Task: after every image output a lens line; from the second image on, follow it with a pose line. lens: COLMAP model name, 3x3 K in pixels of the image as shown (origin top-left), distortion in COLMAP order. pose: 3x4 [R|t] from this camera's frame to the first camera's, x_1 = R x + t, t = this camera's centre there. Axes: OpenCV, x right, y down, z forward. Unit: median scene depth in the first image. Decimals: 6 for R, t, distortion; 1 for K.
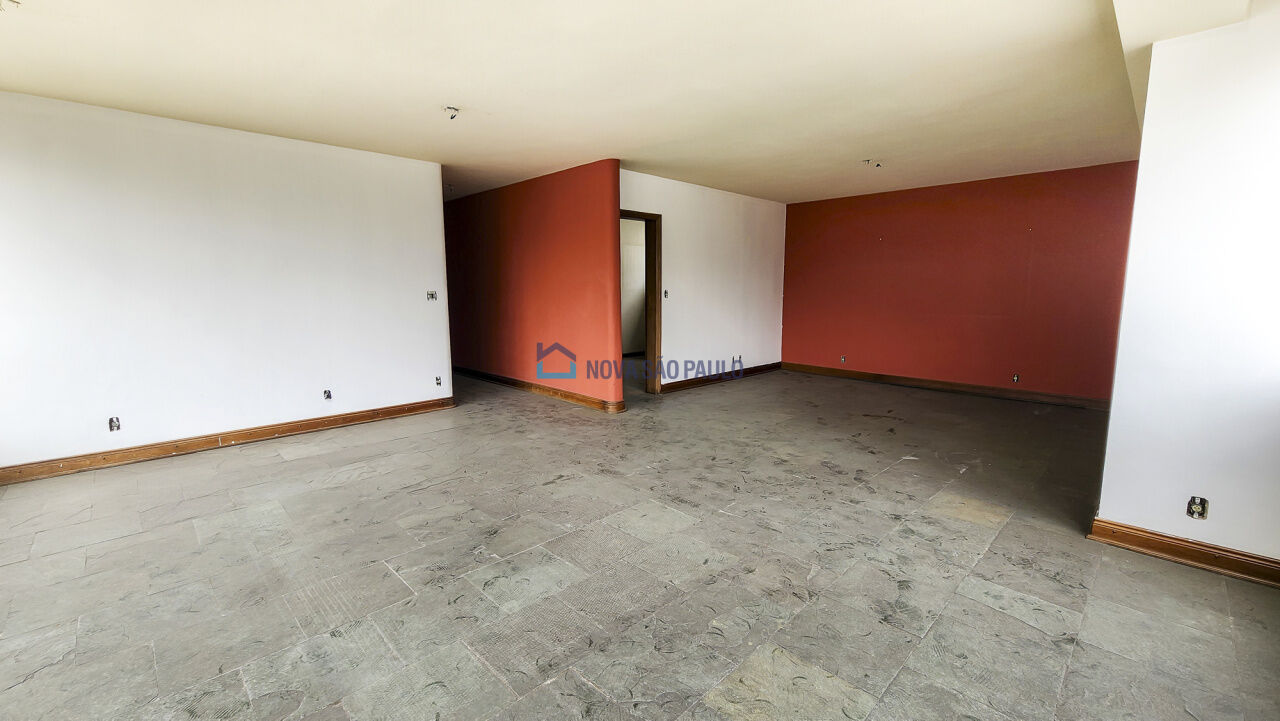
lens RADIAL K [[531.3, 0, 631.0], [0, 531.3, 358.8], [0, 0, 1]] dist [-0.002596, 0.000337]
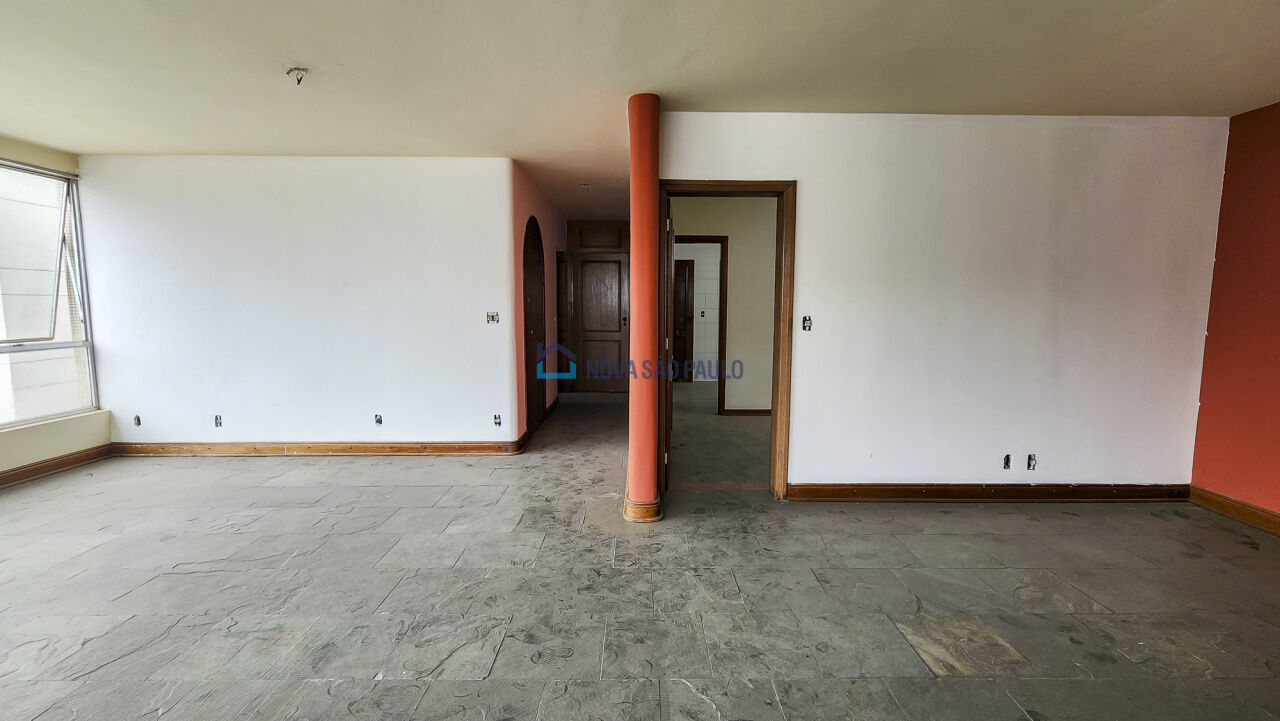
lens RADIAL K [[531.3, 0, 645.4], [0, 531.3, 355.6], [0, 0, 1]] dist [-0.002596, 0.000337]
pose [[0.724090, 0.072449, -0.685890, 0.407151], [-0.095596, 0.995411, 0.004223, -0.092984], [0.683049, 0.062511, 0.727693, 0.605250]]
